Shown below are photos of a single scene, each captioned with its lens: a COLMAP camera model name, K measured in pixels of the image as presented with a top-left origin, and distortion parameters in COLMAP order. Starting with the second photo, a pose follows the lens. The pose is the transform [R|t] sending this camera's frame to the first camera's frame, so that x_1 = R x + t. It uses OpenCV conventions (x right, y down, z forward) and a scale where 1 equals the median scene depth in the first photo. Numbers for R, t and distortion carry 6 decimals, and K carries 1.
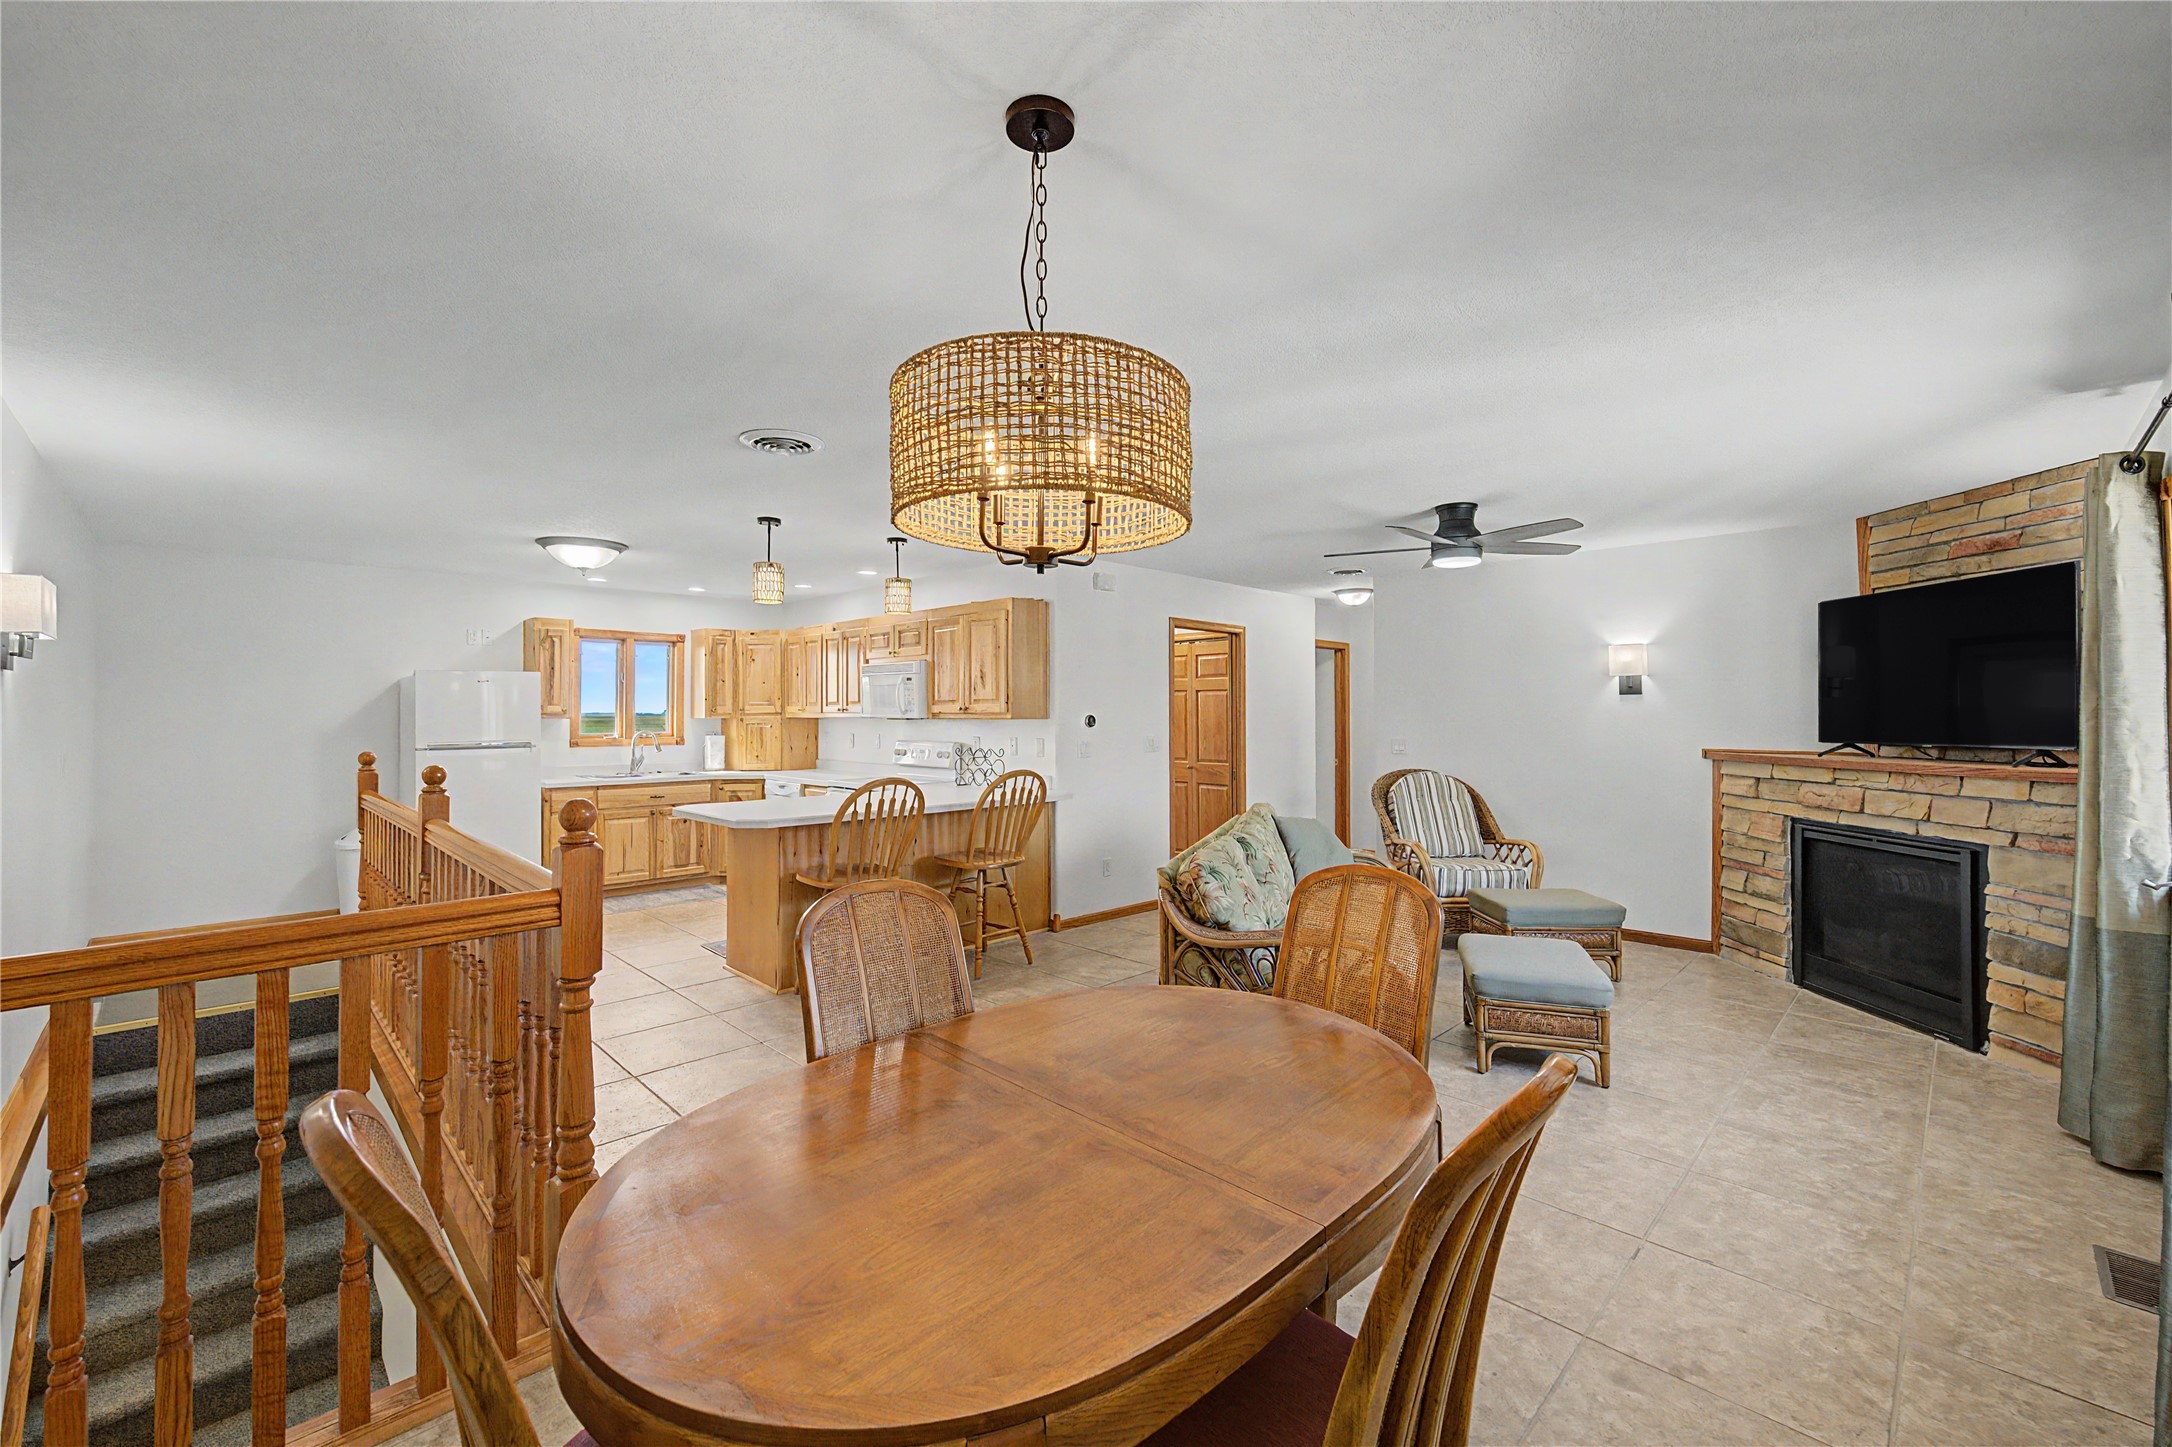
lens RADIAL K [[888.3, 0, 1078.6], [0, 888.3, 695.4], [0, 0, 1]] dist [-0.000376, 0.000064]
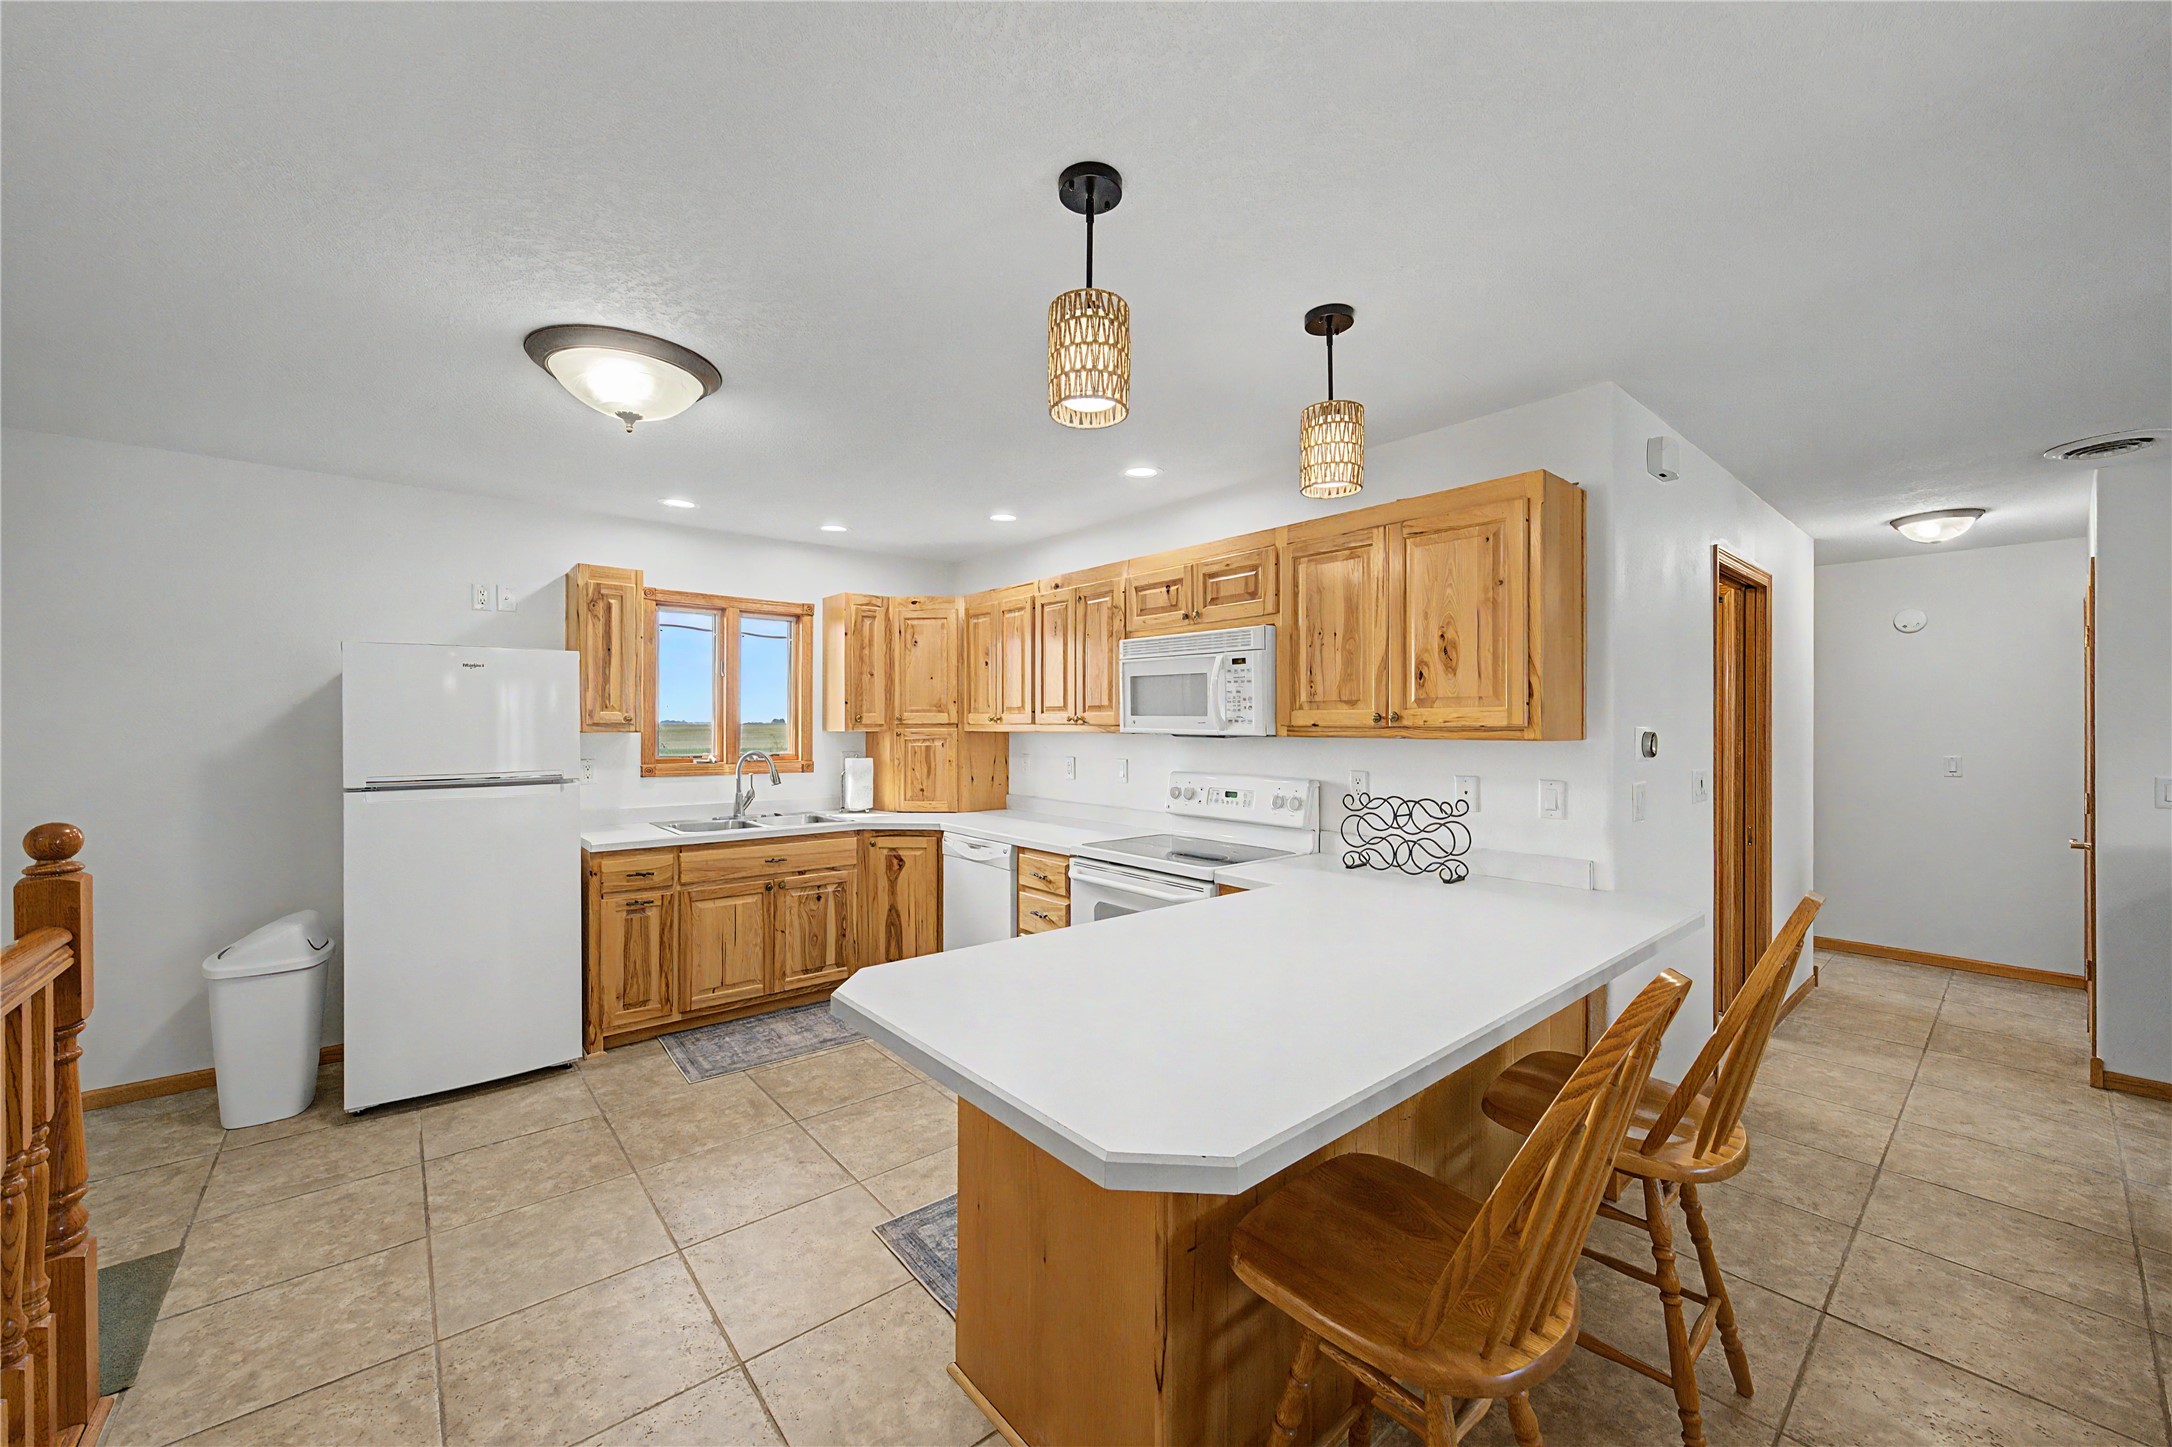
lens RADIAL K [[850.1, 0, 1084.9], [0, 850.1, 717.6], [0, 0, 1]] dist [-0.000065, 0.000408]
pose [[0.996613, 0.003105, -0.082171, -0.204895], [-0.002082, 0.999919, 0.012536, 0.007604], [0.082203, -0.012322, 0.996539, 0.416441]]
